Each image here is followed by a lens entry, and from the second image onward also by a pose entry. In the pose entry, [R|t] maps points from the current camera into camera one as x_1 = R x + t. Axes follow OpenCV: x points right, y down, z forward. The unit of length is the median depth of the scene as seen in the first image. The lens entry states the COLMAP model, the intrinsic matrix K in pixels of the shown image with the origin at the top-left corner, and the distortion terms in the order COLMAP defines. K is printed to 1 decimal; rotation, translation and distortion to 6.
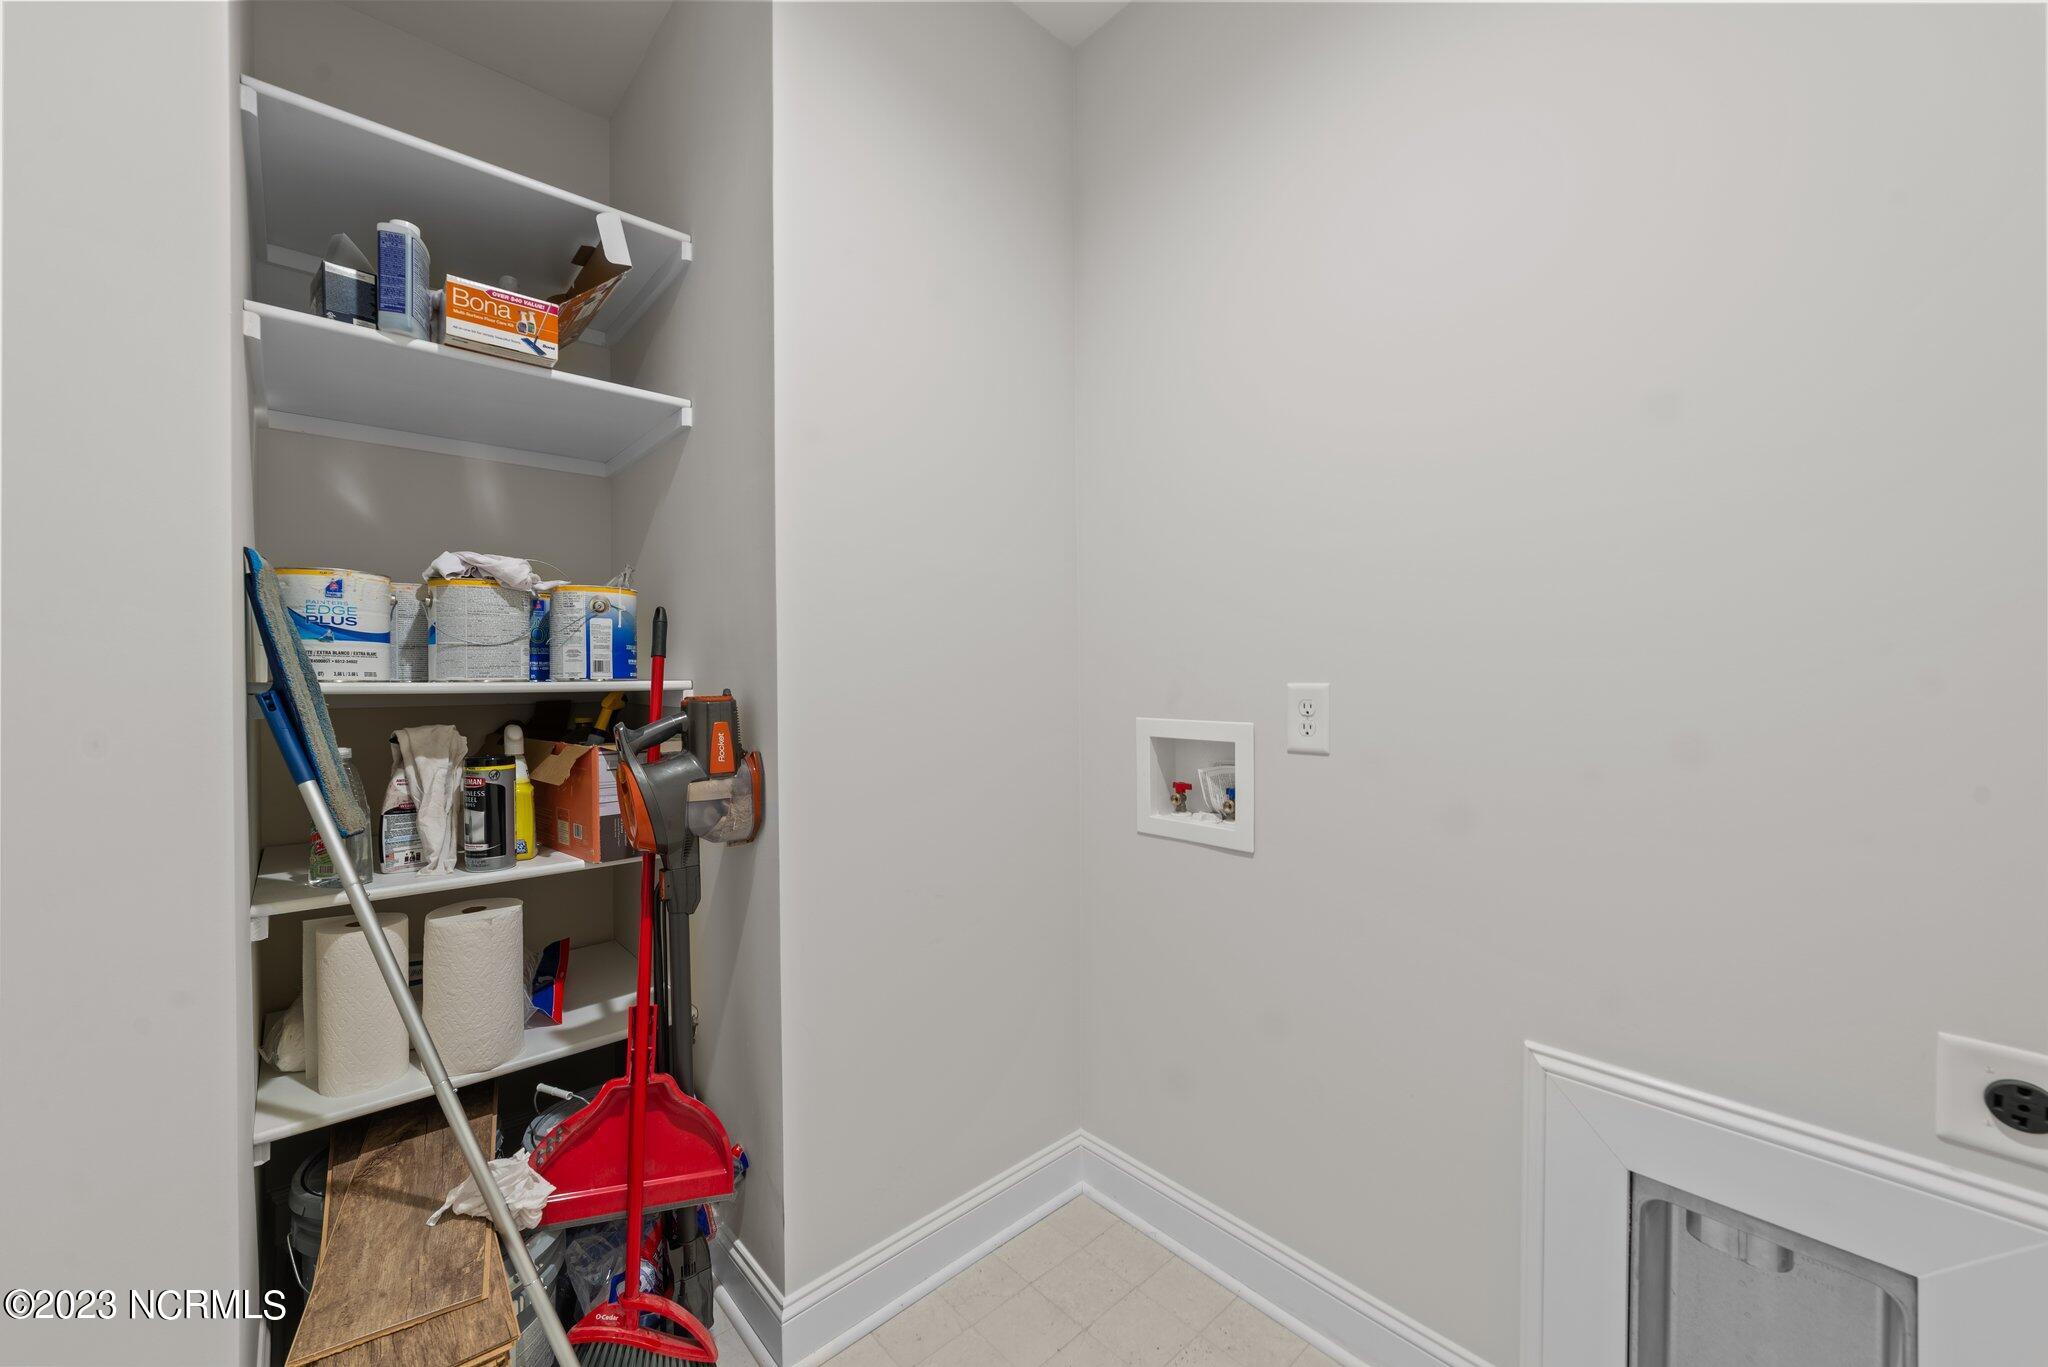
lens RADIAL K [[790.5, 0, 1024.3], [0, 790.5, 688.0], [0, 0, 1]] dist [-0.000964, -0.000004]
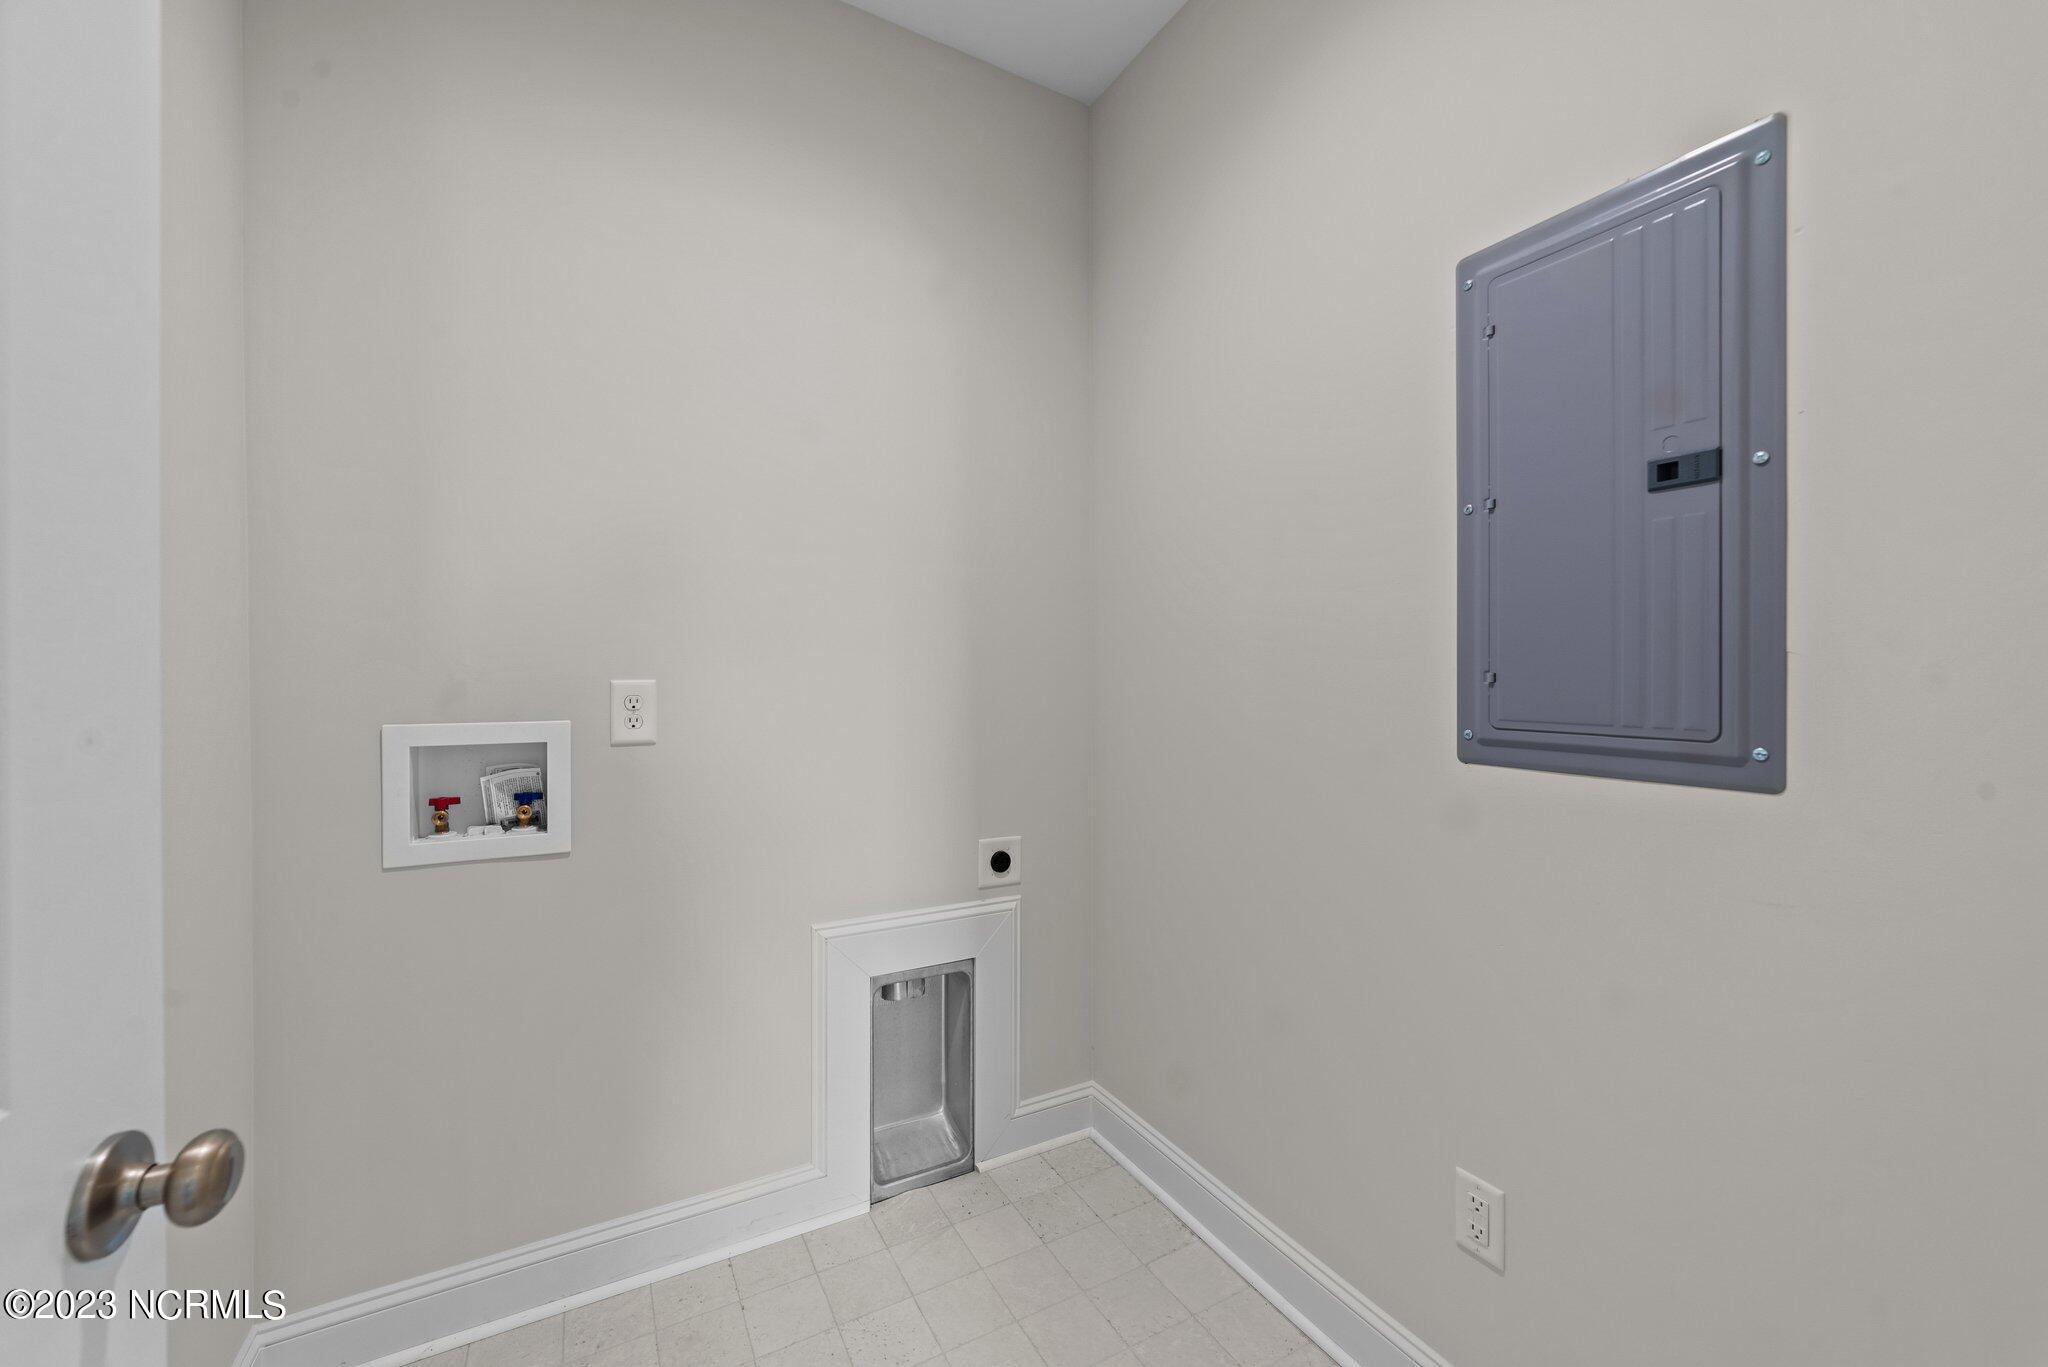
lens RADIAL K [[790.5, 0, 1020.8], [0, 790.5, 676.9], [0, 0, 1]] dist [-0.000964, -0.000004]
pose [[0.239199, -0.001319, 0.970970, -0.517707], [0.010755, 0.999941, -0.001291, -0.002626], [-0.970911, 0.010751, 0.239200, 0.211086]]
